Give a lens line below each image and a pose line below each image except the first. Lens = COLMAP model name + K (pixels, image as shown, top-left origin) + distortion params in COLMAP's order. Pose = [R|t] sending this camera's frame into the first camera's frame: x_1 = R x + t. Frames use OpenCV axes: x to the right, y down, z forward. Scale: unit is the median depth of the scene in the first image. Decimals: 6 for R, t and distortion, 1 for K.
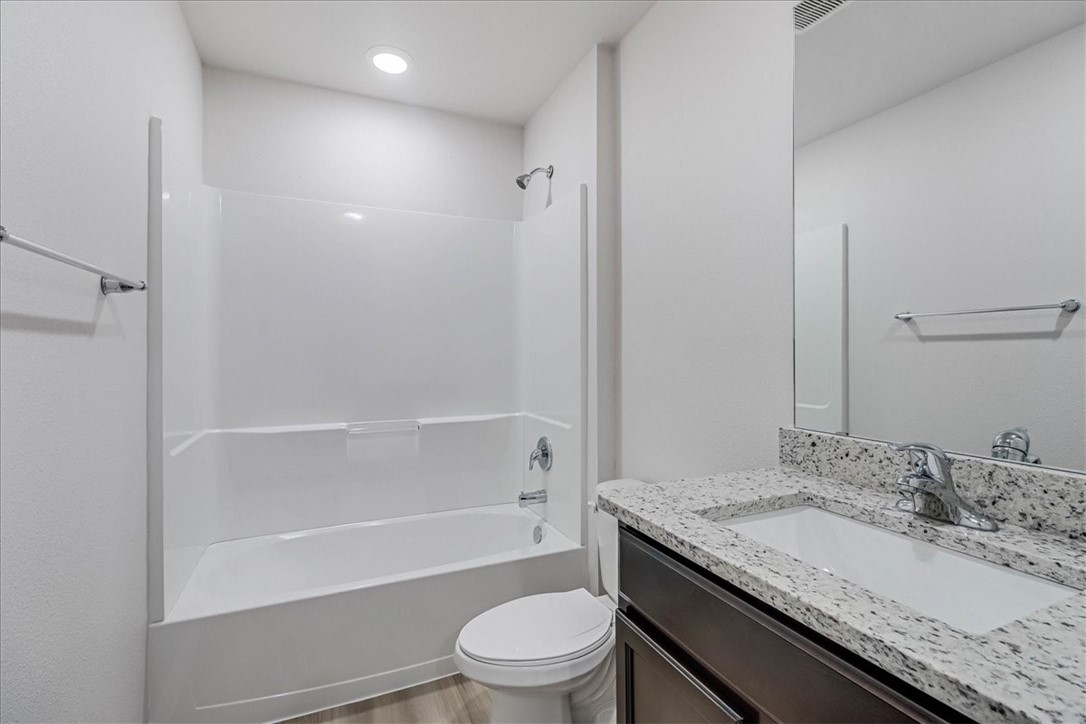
lens RADIAL K [[503.7, 0, 545.6], [0, 503.7, 346.0], [0, 0, 1]] dist [-0.001015, -0.000479]
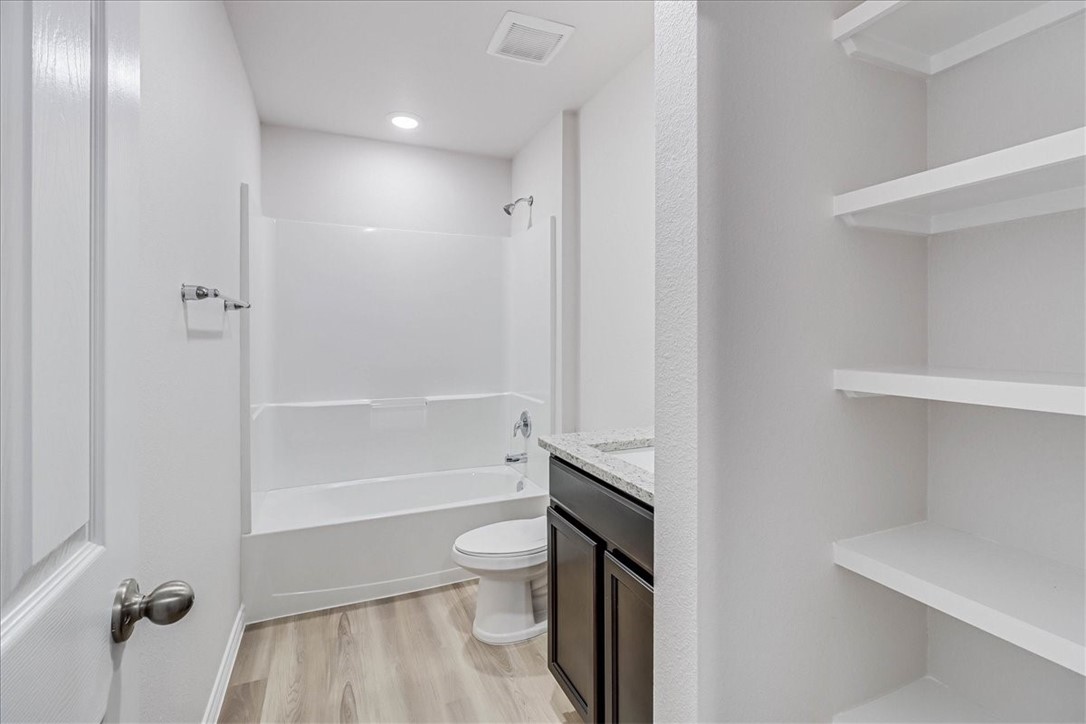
lens RADIAL K [[499.0, 0, 546.8], [0, 499.0, 334.7], [0, 0, 1]] dist [0.001692, 0.000045]
pose [[0.999978, 0.002210, -0.006191, 0.068993], [-0.002159, 0.999965, 0.008132, -0.025862], [0.006209, -0.008119, 0.999948, -0.301012]]
